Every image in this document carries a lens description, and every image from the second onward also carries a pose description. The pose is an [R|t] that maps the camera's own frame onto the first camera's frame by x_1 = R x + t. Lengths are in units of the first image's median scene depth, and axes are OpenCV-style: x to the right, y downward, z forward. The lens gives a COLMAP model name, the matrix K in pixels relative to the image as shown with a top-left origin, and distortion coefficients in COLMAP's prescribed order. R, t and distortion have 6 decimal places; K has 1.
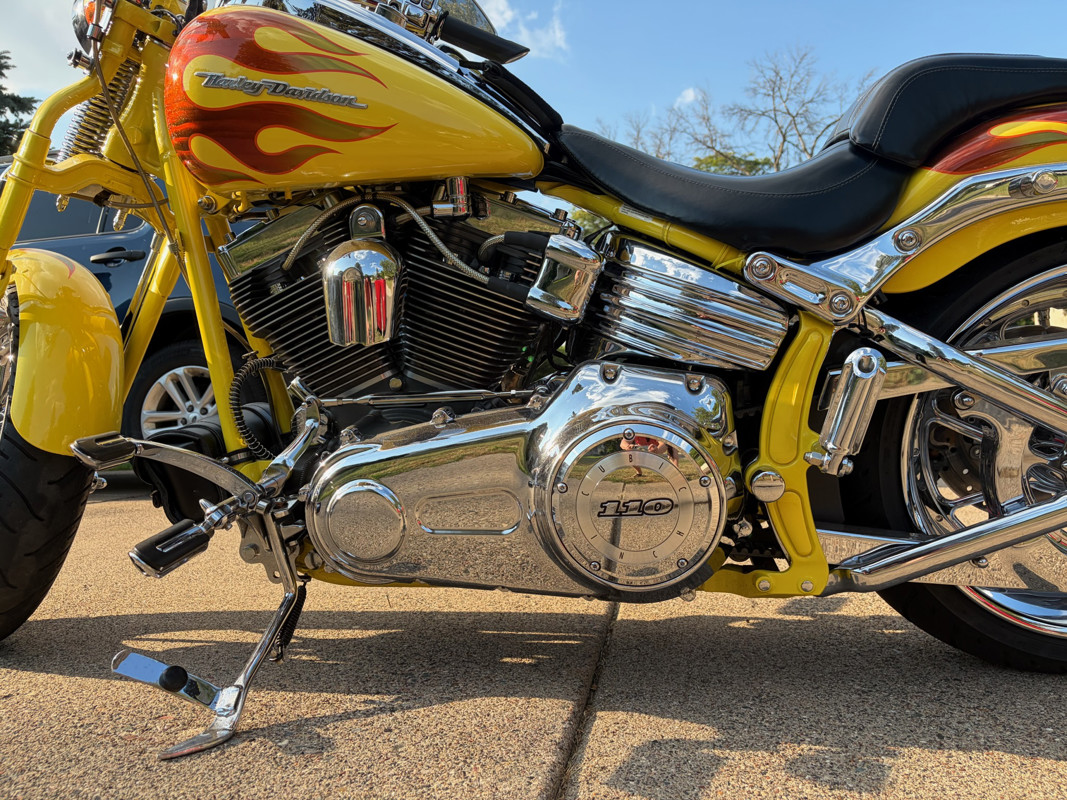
lens RADIAL K [[821.4, 0, 533.5], [0, 821.4, 400.0], [0, 0, 1]] dist [0.079193, -0.108259]
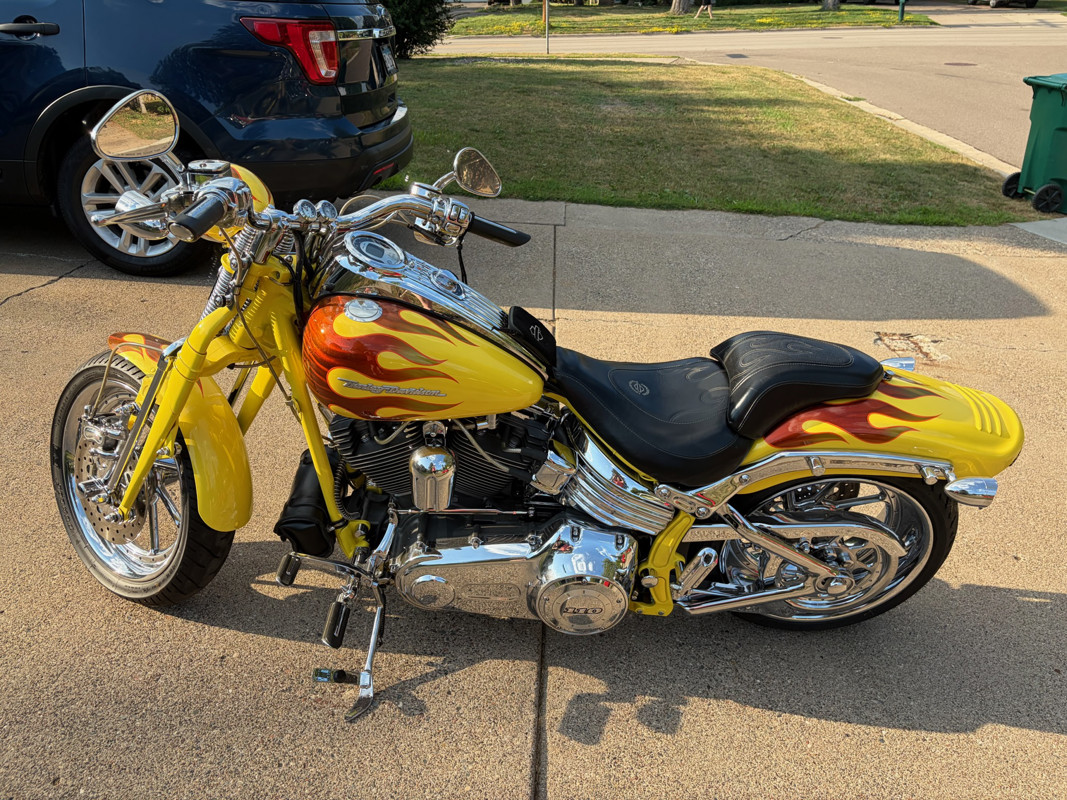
lens RADIAL K [[821.4, 0, 533.5], [0, 821.4, 400.0], [0, 0, 1]] dist [0.079193, -0.108259]
pose [[0.986465, 0.017974, 0.162985, -0.296822], [-0.091779, 0.884210, 0.457984, -1.108522], [-0.135882, -0.466744, 0.873891, -0.430559]]
